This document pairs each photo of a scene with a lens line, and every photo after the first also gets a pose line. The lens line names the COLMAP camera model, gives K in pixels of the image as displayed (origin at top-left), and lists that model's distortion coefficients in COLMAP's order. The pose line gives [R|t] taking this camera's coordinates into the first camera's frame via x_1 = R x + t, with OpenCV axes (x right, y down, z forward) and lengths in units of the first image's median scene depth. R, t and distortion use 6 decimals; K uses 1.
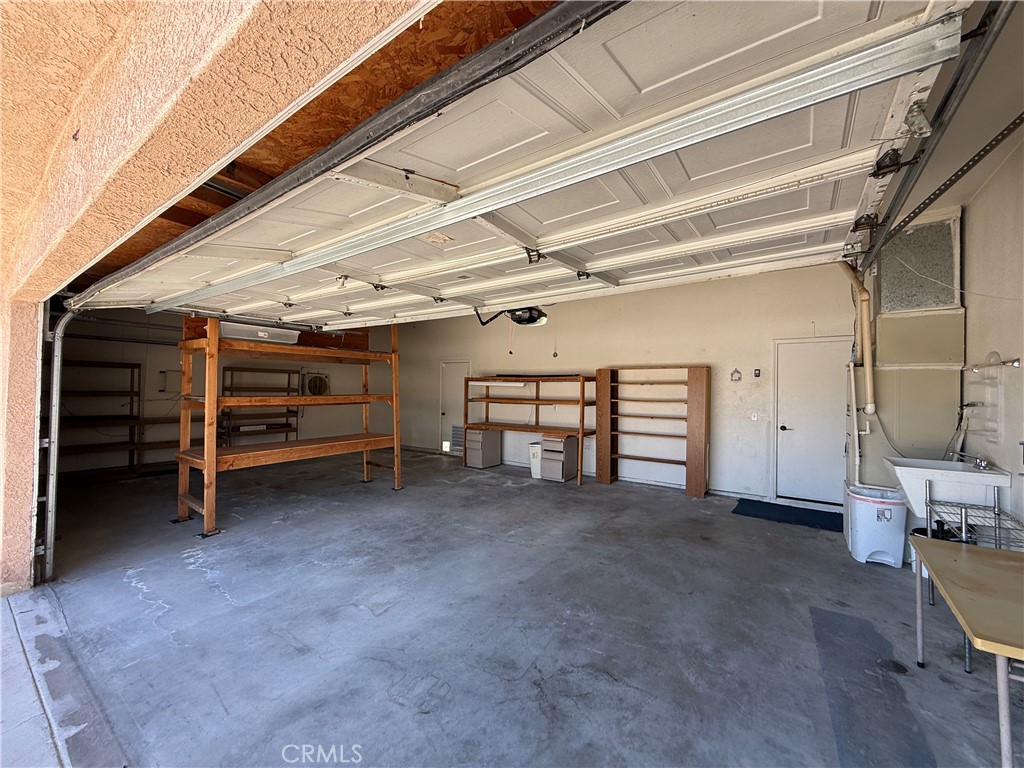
lens RADIAL K [[406.8, 0, 509.3], [0, 406.8, 383.5], [0, 0, 1]] dist [-0.002792, 0.000209]
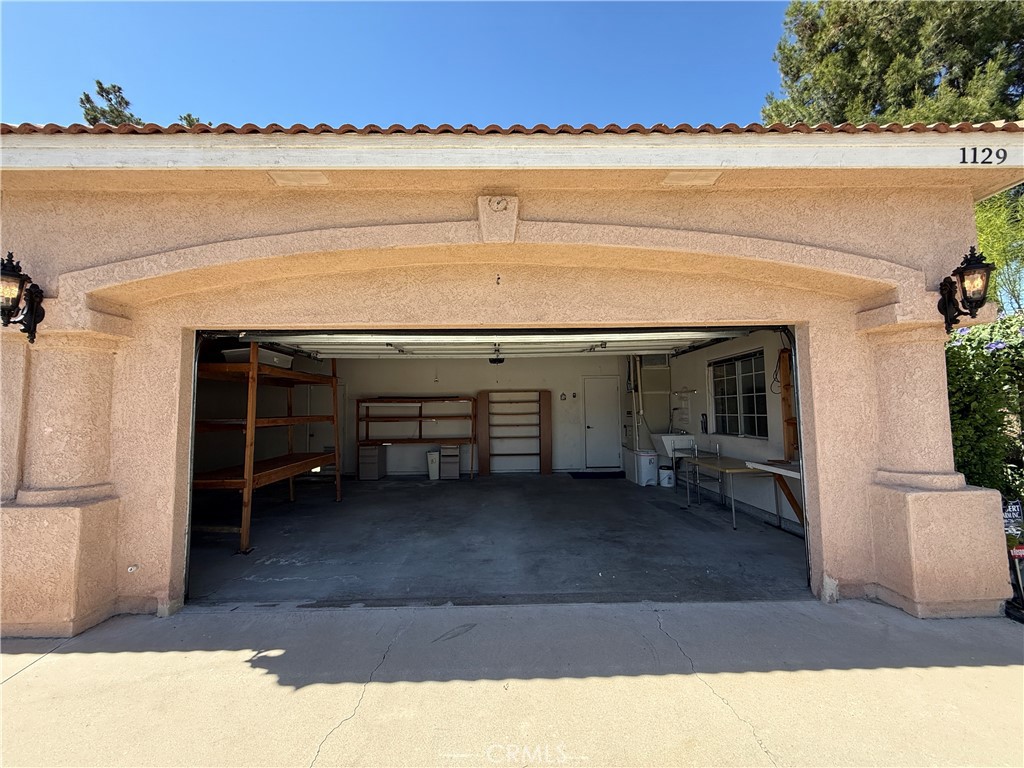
lens RADIAL K [[406.8, 0, 509.0], [0, 406.8, 378.5], [0, 0, 1]] dist [-0.002792, 0.000209]
pose [[0.804788, 0.023432, 0.593099, -0.641404], [0.014133, 0.998181, -0.058612, 0.000441], [-0.593394, 0.055553, 0.802993, -0.200166]]
